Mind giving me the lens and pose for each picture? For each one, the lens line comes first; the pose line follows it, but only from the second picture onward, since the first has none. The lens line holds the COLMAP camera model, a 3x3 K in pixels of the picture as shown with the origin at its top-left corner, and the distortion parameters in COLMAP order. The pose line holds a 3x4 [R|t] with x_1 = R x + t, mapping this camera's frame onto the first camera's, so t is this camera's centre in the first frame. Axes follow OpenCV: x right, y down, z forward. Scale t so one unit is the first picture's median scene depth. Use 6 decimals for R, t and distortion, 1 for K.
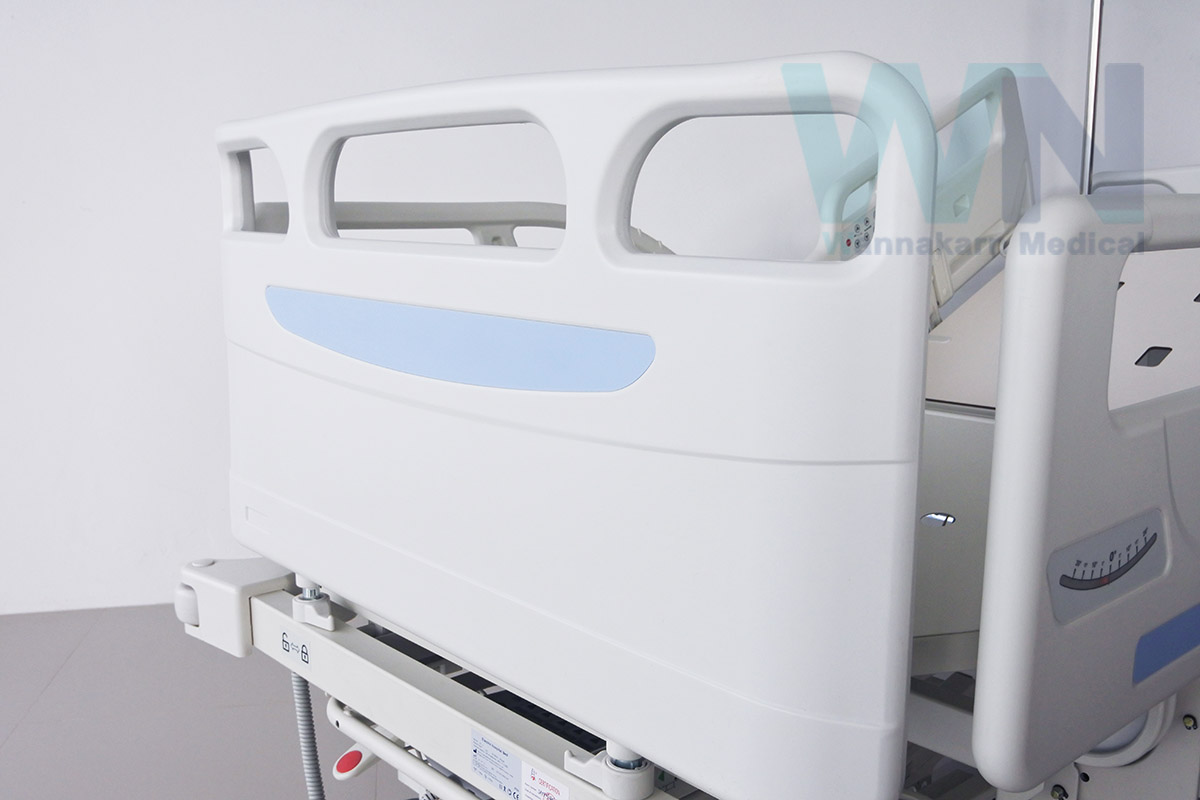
lens RADIAL K [[1163.3, 0, 600.0], [0, 1163.3, 400.0], [0, 0, 1]] dist [0.007800, 0.006369]
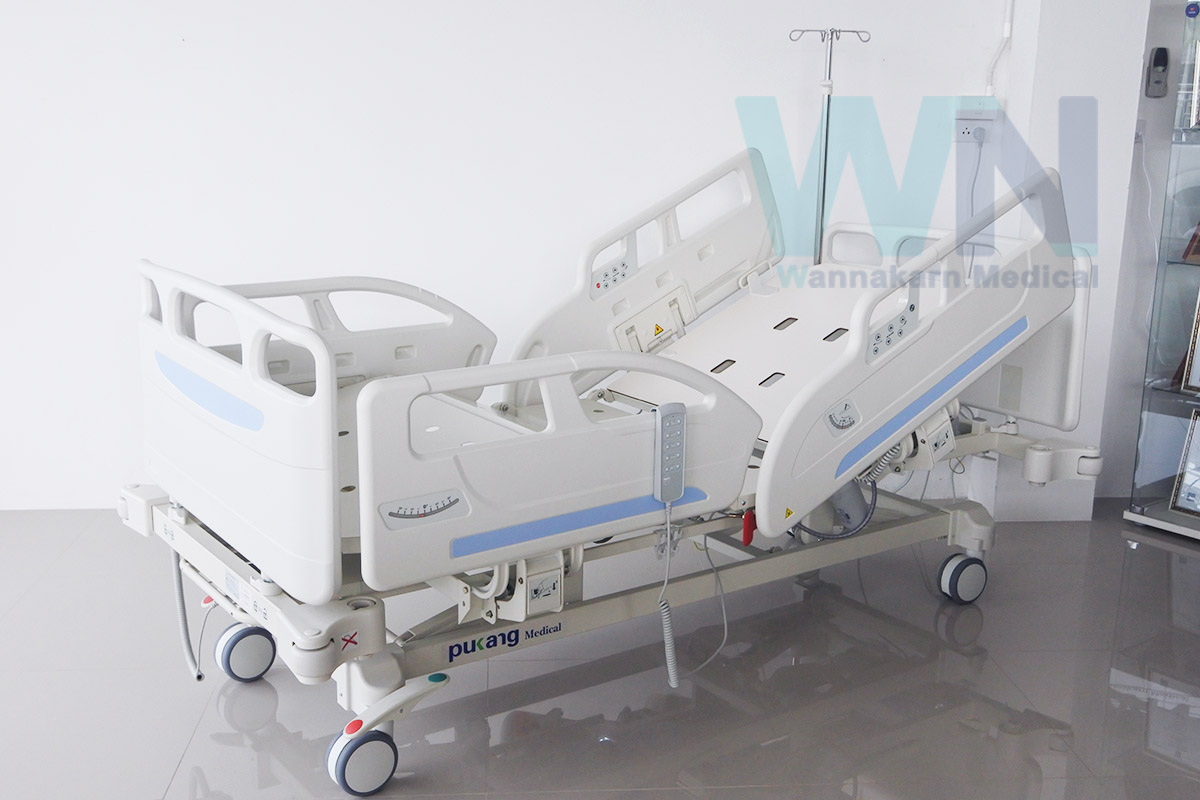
lens RADIAL K [[1372.3, 0, 600.0], [0, 1372.3, 400.0], [0, 0, 1]] dist [0.008748, -0.003430]
pose [[0.994946, 0.047667, -0.088381, 0.577409], [-0.041159, 0.996405, 0.074046, -0.186098], [0.091593, -0.070034, 0.993331, -1.073542]]
